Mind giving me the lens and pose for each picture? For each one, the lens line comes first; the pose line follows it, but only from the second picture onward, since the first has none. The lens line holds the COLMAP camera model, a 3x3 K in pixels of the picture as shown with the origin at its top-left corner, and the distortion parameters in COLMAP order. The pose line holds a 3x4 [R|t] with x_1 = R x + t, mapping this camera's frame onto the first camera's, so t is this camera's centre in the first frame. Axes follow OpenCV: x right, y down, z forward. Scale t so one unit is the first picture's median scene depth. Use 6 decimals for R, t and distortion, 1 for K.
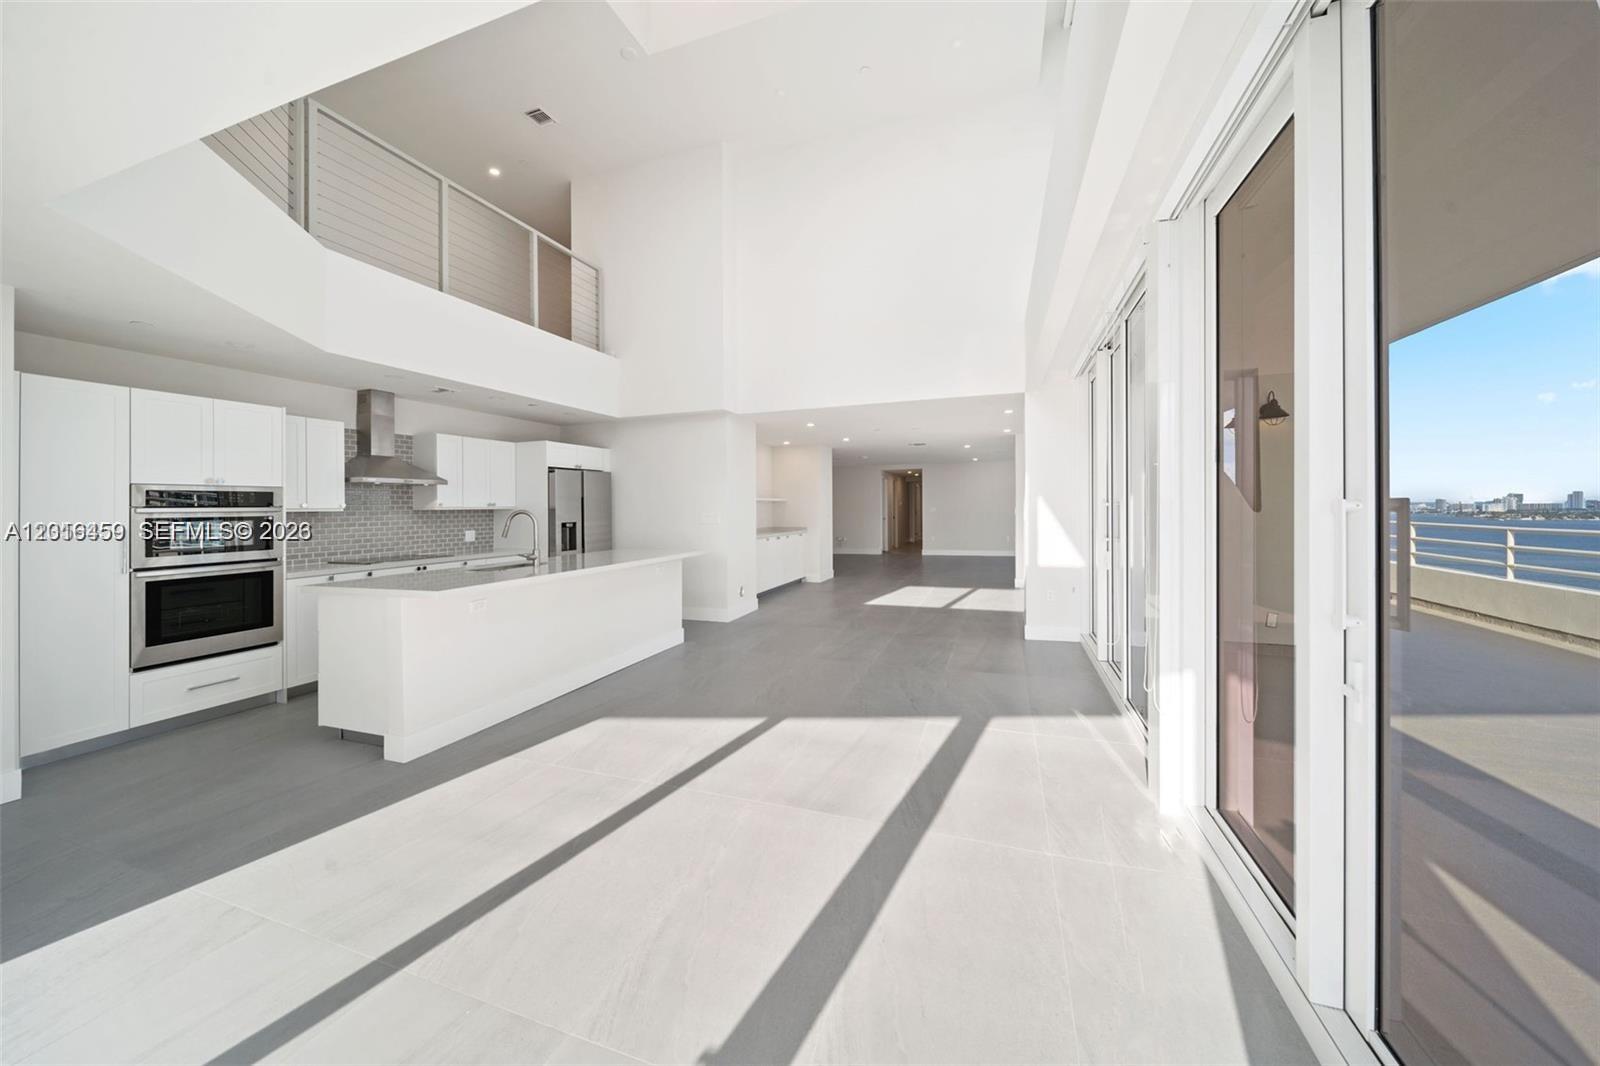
lens RADIAL K [[570.4, 0, 795.2], [0, 570.4, 506.1], [0, 0, 1]] dist [0.000551, 0.000030]
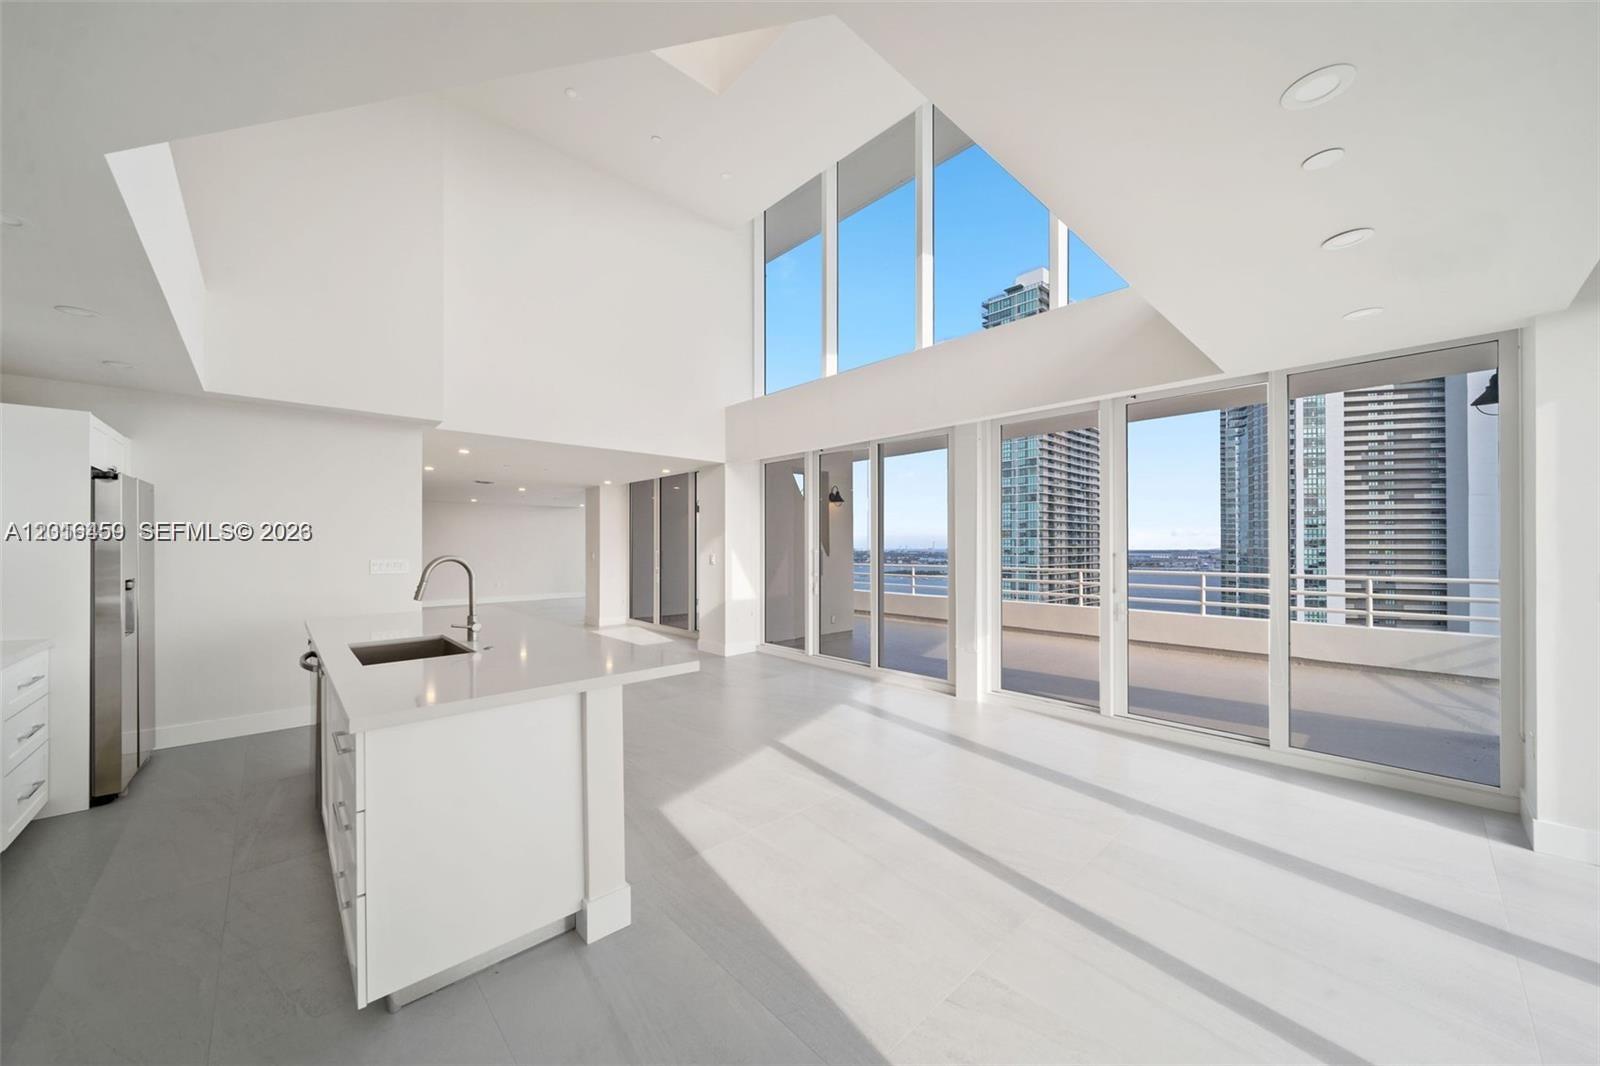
lens RADIAL K [[569.7, 0, 801.5], [0, 569.7, 544.5], [0, 0, 1]] dist [-0.003058, -0.000394]
pose [[0.445413, 0.015929, 0.895183, -0.806446], [-0.001298, 0.999852, -0.017145, 0.004702], [-0.895324, 0.006475, 0.445368, 0.344243]]
